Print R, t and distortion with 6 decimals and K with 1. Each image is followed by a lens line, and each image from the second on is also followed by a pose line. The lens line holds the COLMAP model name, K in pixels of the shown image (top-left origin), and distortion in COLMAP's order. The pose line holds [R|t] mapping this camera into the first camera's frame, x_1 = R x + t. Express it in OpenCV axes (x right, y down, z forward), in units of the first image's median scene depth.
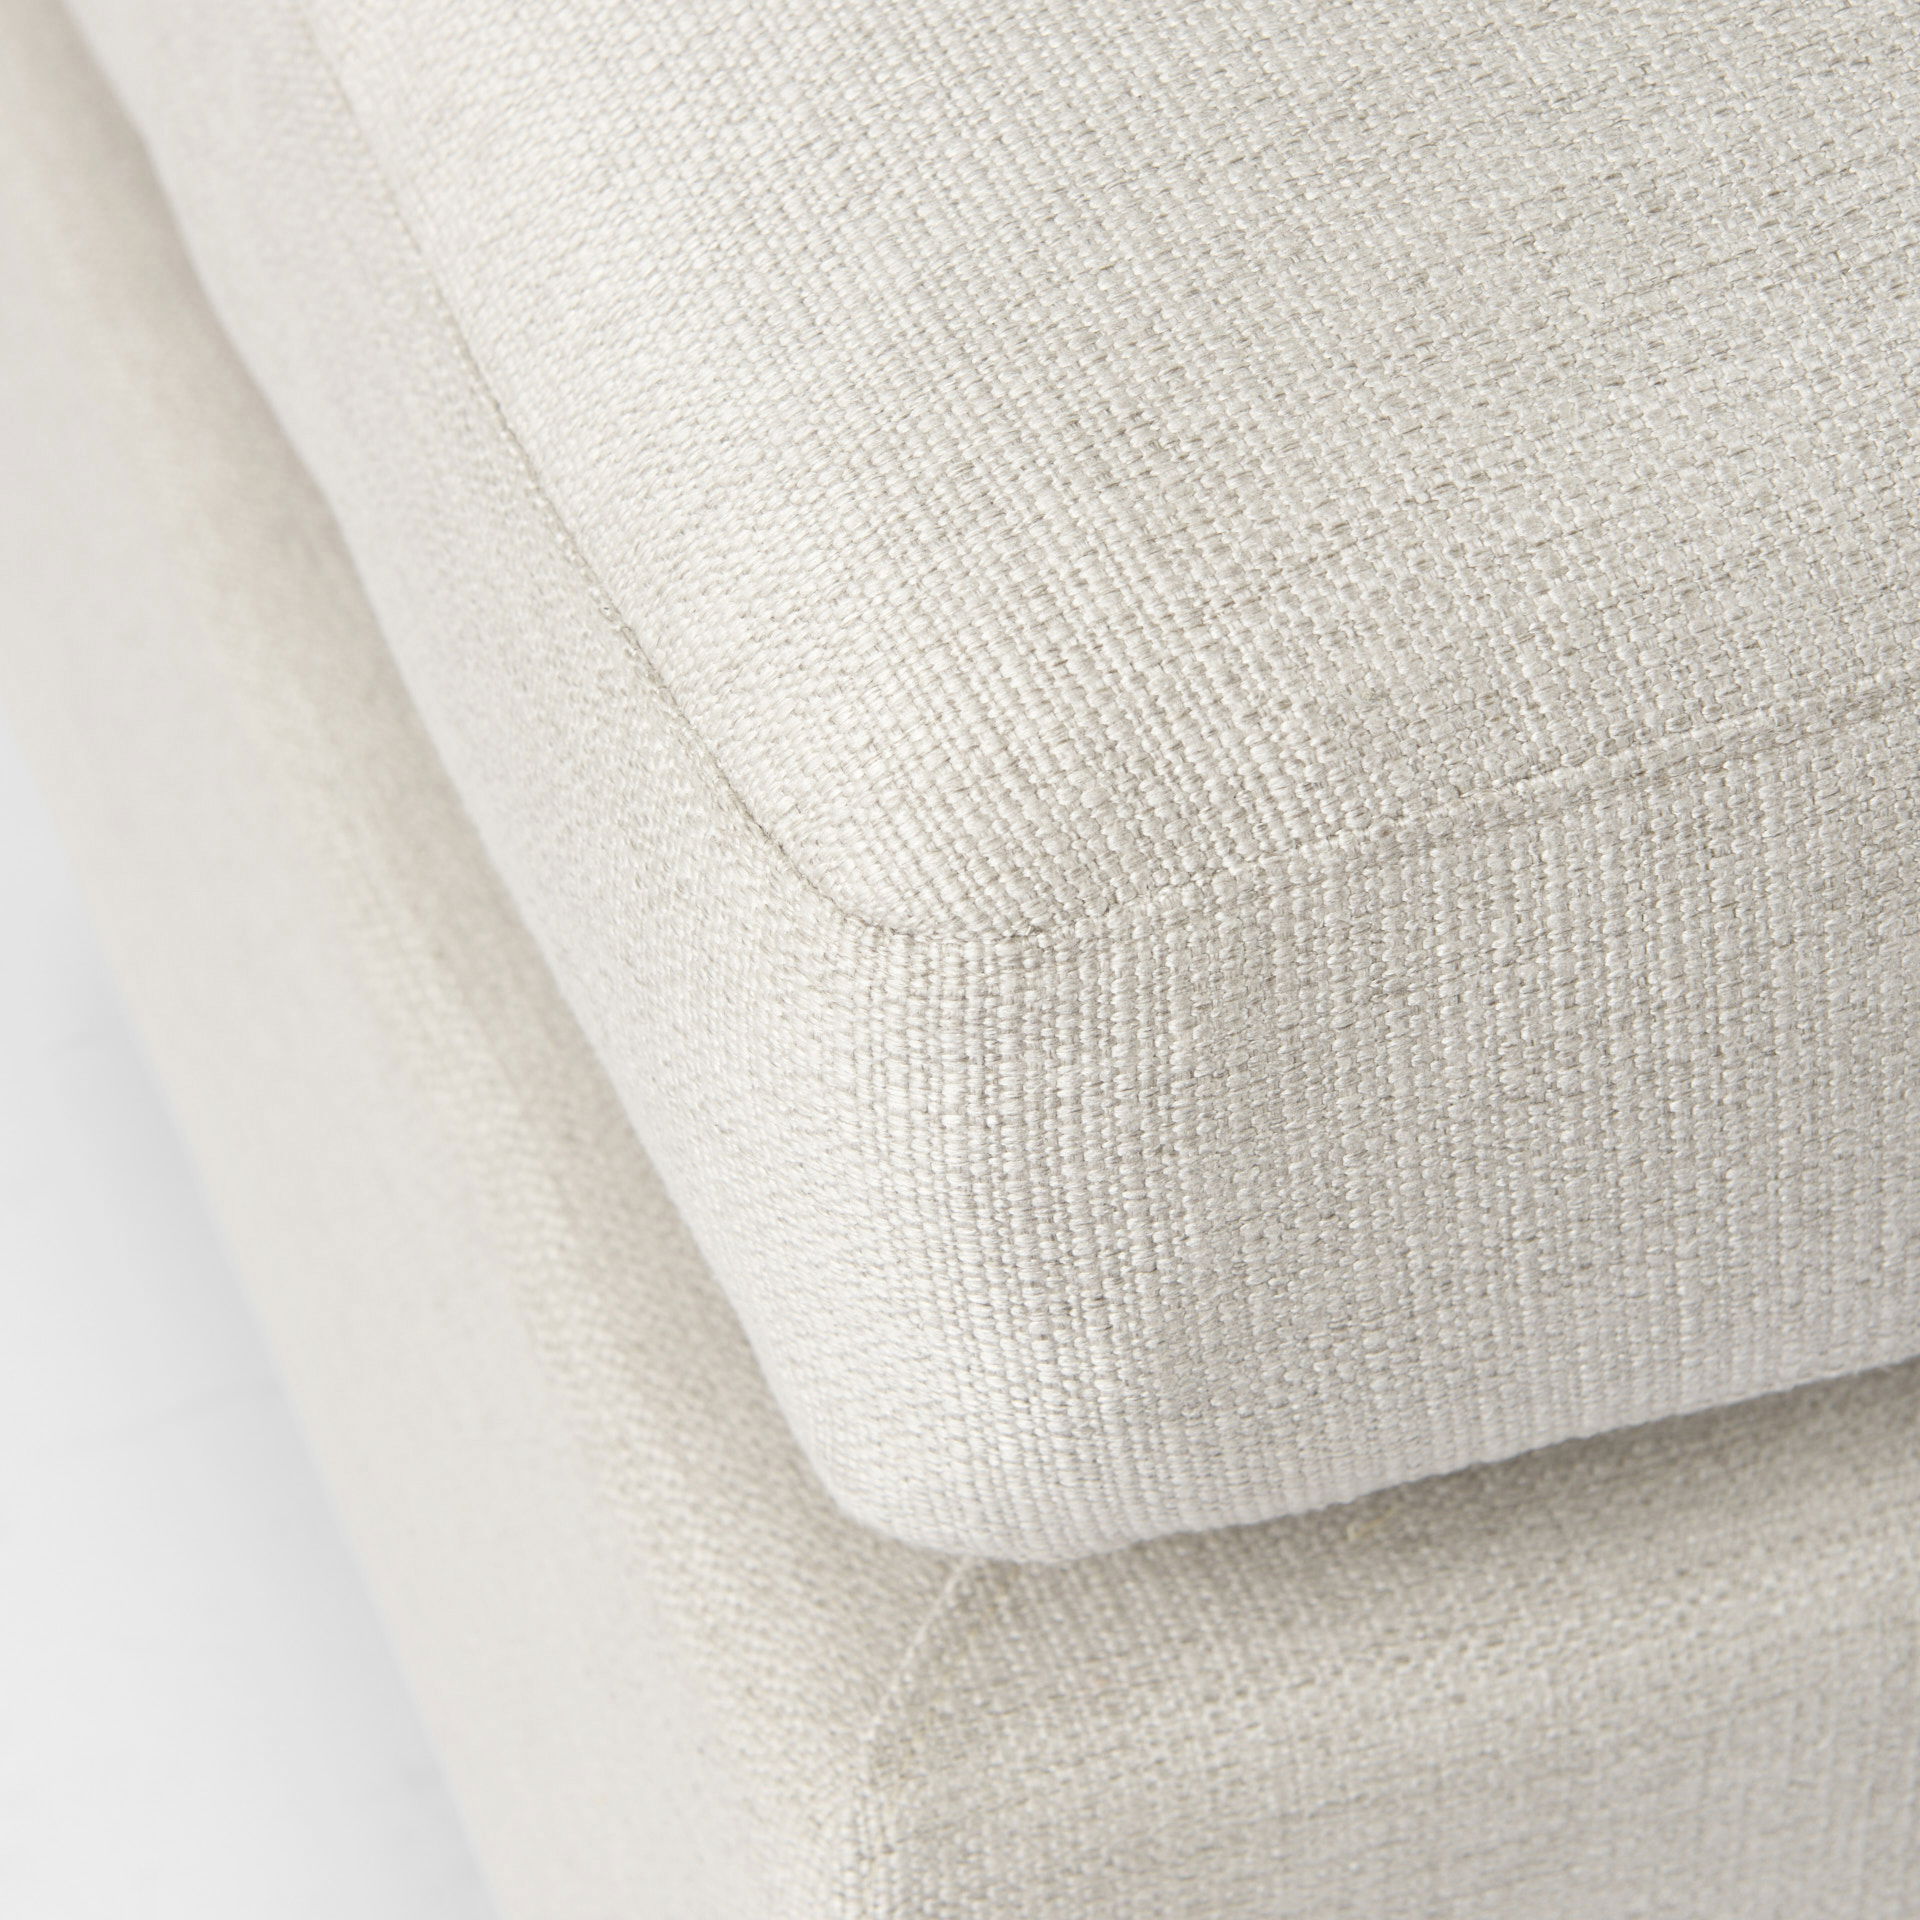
lens RADIAL K [[7170.6, 0, 970.2], [0, 7170.6, 953.9], [0, 0, 1]] dist [0.222497, 0.000000]
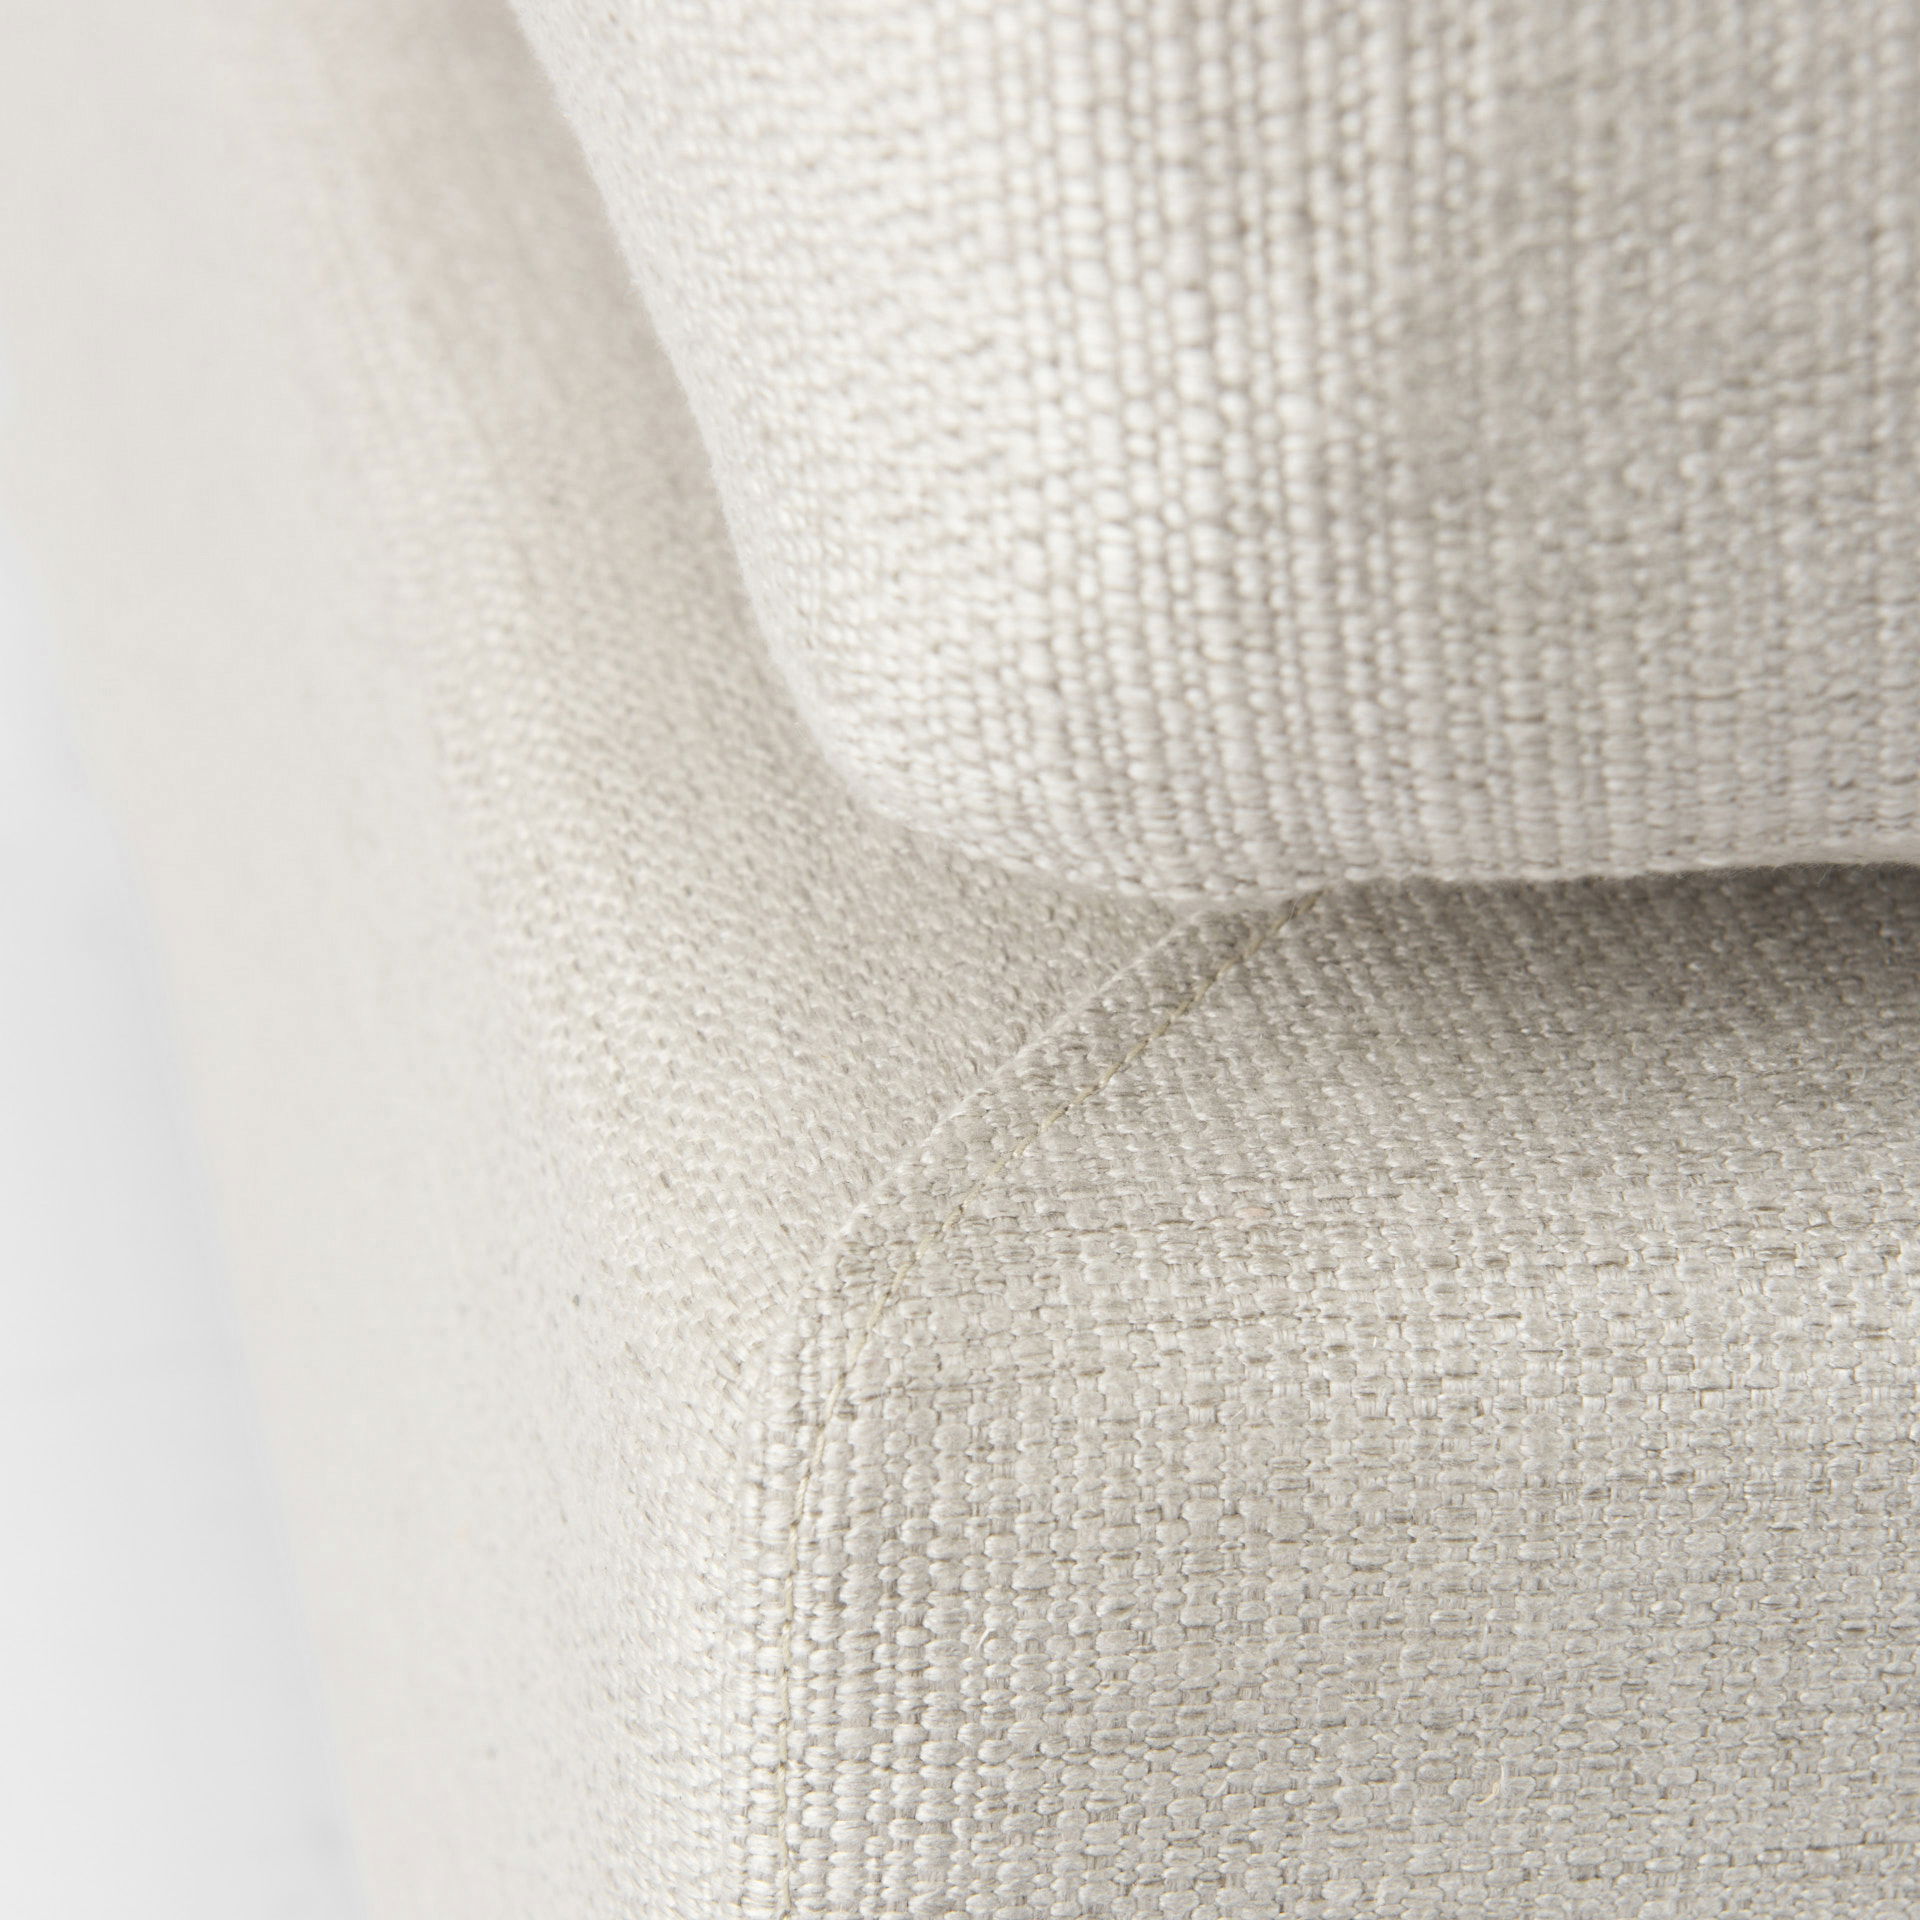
lens RADIAL K [[7170.6, 0, 948.1], [0, 7170.6, 964.5], [0, 0, 1]] dist [0.222497, 0.000000]
pose [[0.989871, 0.115596, -0.082422, 0.039330], [-0.126898, 0.980727, -0.148567, 0.172520], [0.063660, 0.157521, 0.985462, 0.427898]]
